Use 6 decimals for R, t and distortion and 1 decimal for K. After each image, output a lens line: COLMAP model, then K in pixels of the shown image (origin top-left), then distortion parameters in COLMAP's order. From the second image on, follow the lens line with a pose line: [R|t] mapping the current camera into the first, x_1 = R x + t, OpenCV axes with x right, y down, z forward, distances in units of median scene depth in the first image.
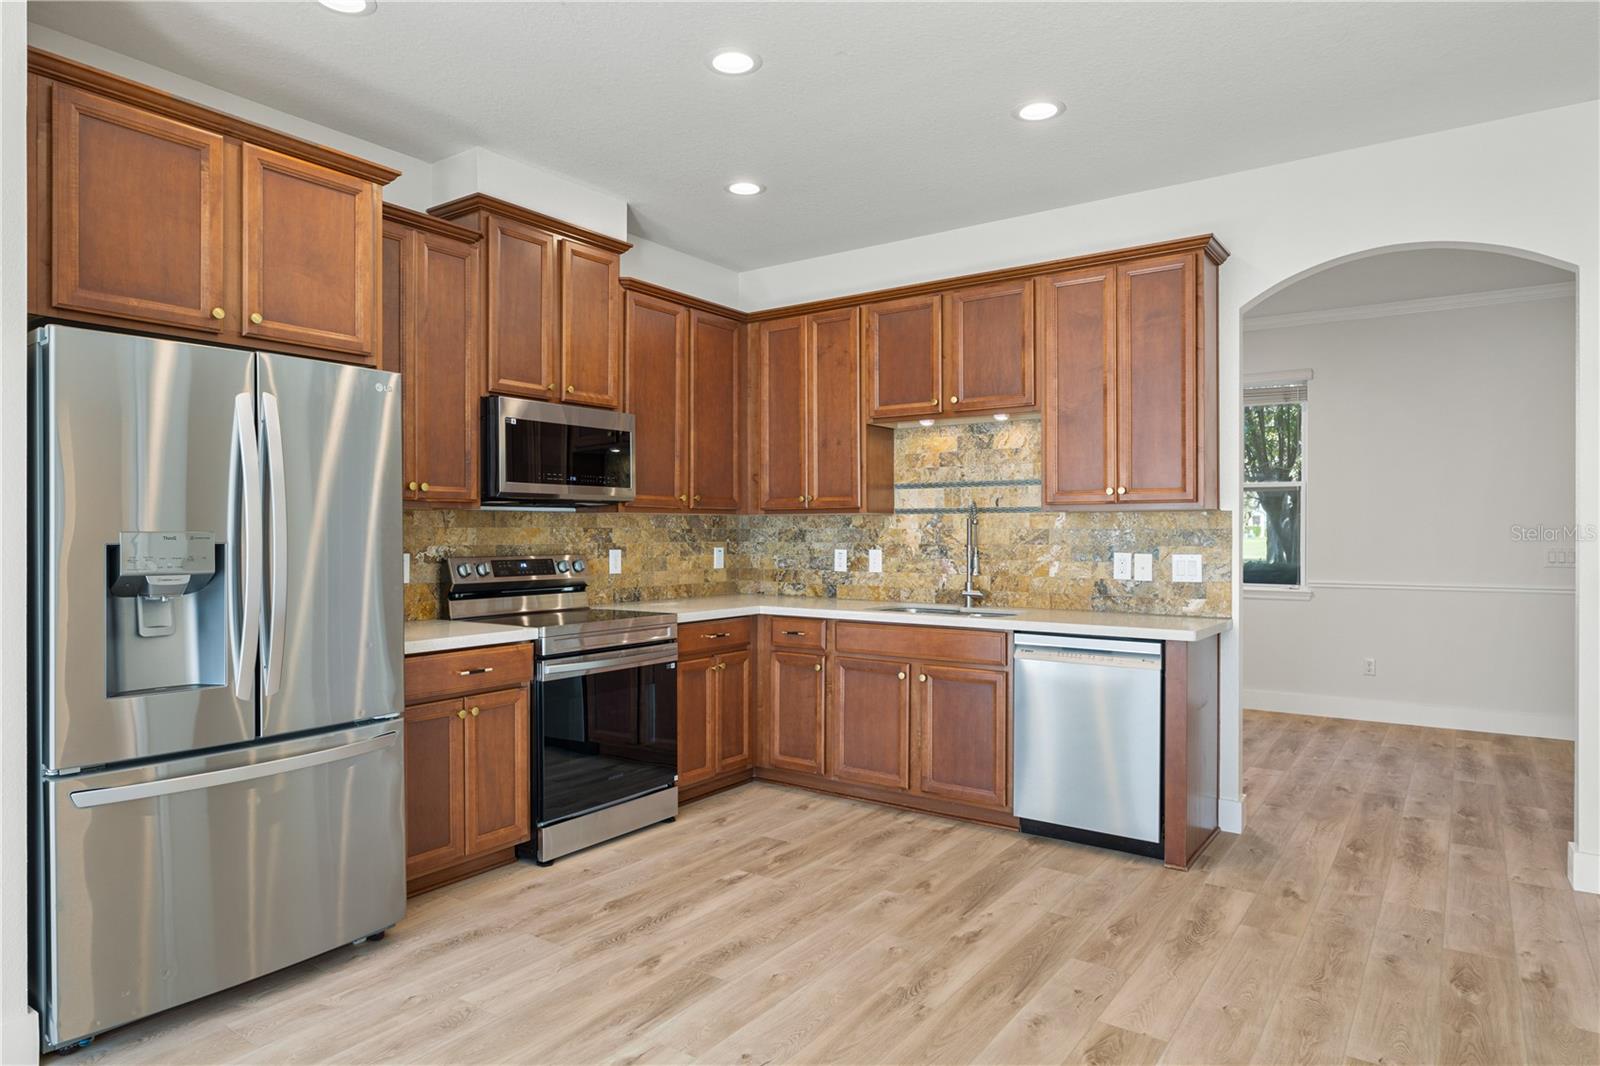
lens RADIAL K [[951.9, 0, 799.8], [0, 951.9, 532.6], [0, 0, 1]] dist [-0.002569, -0.003660]
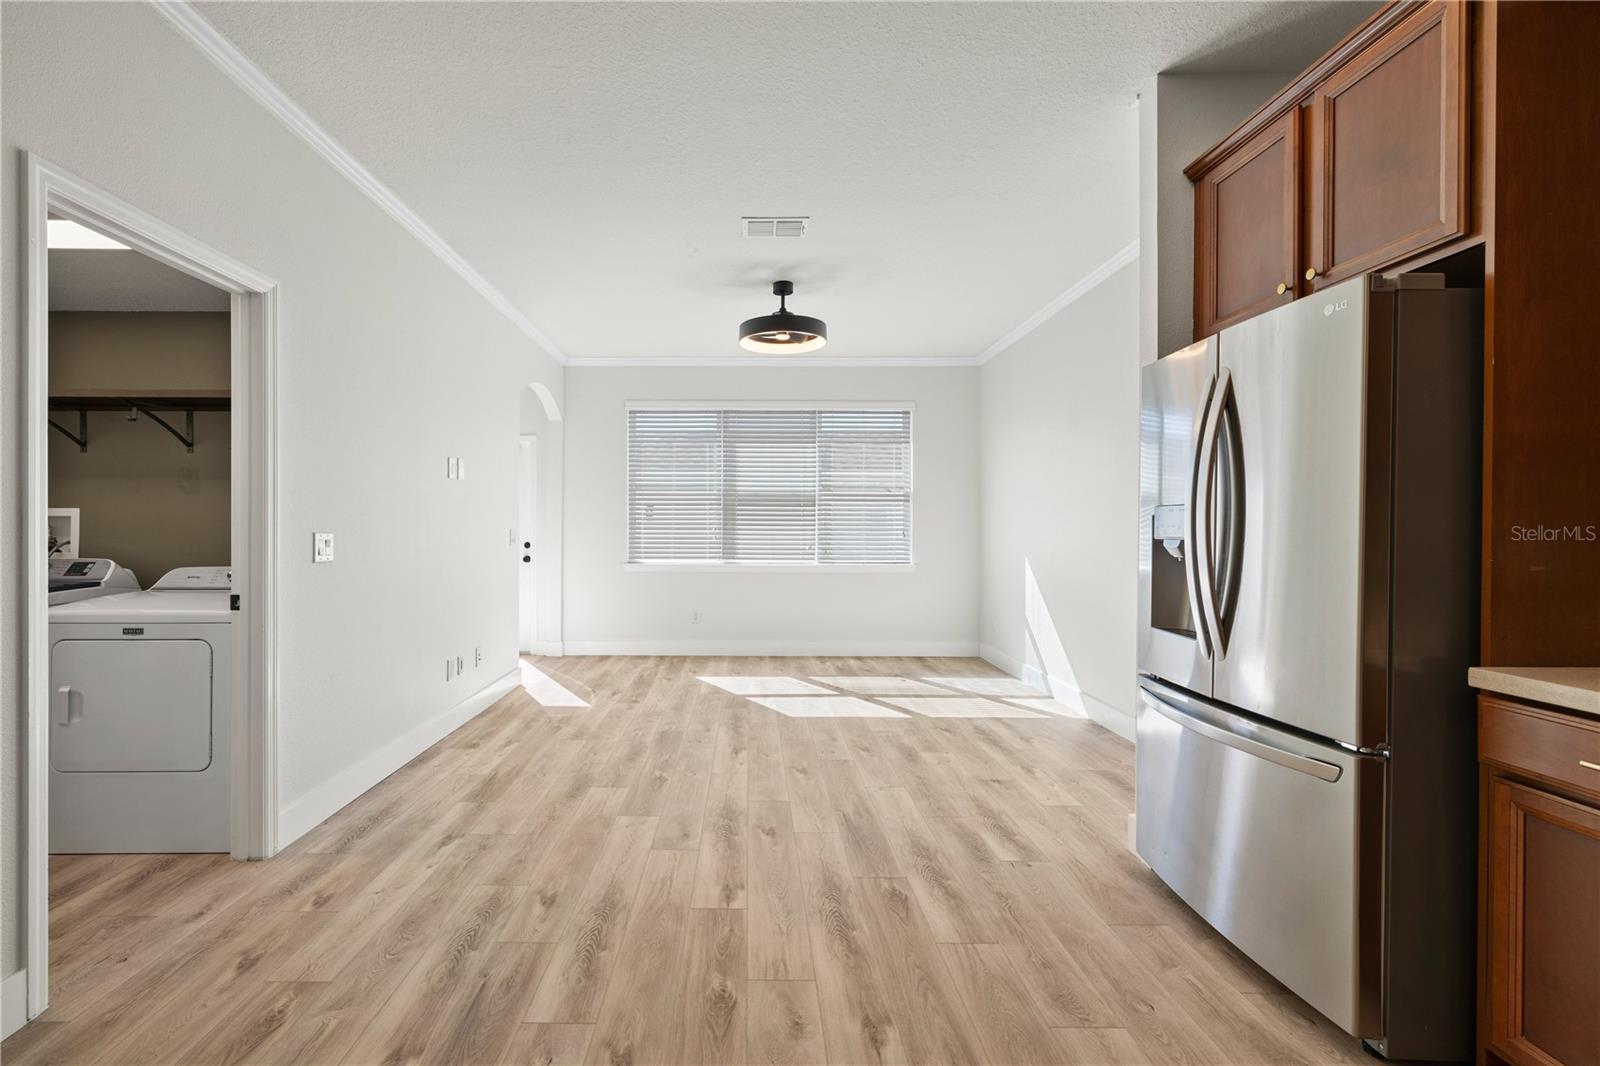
lens RADIAL K [[694.0, 0, 742.0], [0, 694.0, 533.4], [0, 0, 1]] dist [0.000544, 0.000986]
pose [[-0.823346, 0.003222, -0.567531, 0.182490], [-0.003657, 0.999933, 0.010982, 0.015346], [0.567528, 0.011117, -0.823279, 0.812848]]
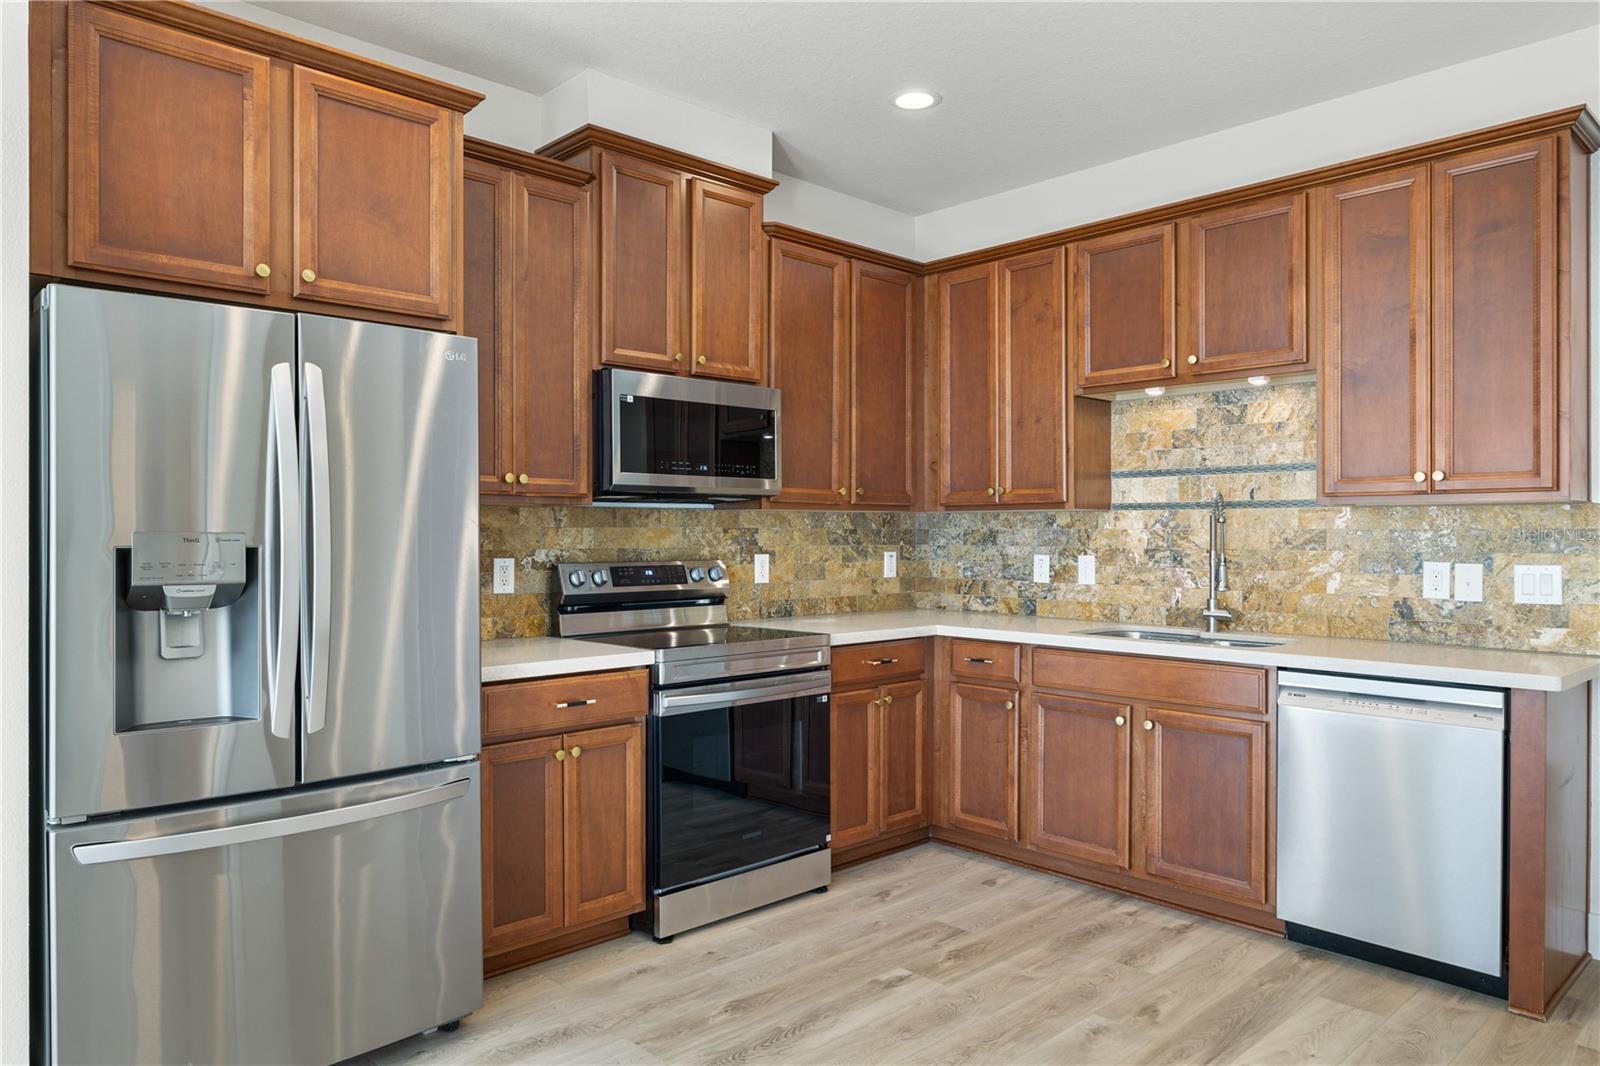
lens RADIAL K [[1056.3, 0, 795.9], [0, 1056.3, 535.4], [0, 0, 1]] dist [-0.001102, 0.001534]
pose [[0.980631, 0.001103, -0.195860, 0.017680], [-0.000754, 0.999998, 0.001858, -0.000313], [0.195862, -0.001675, 0.980630, 0.116186]]
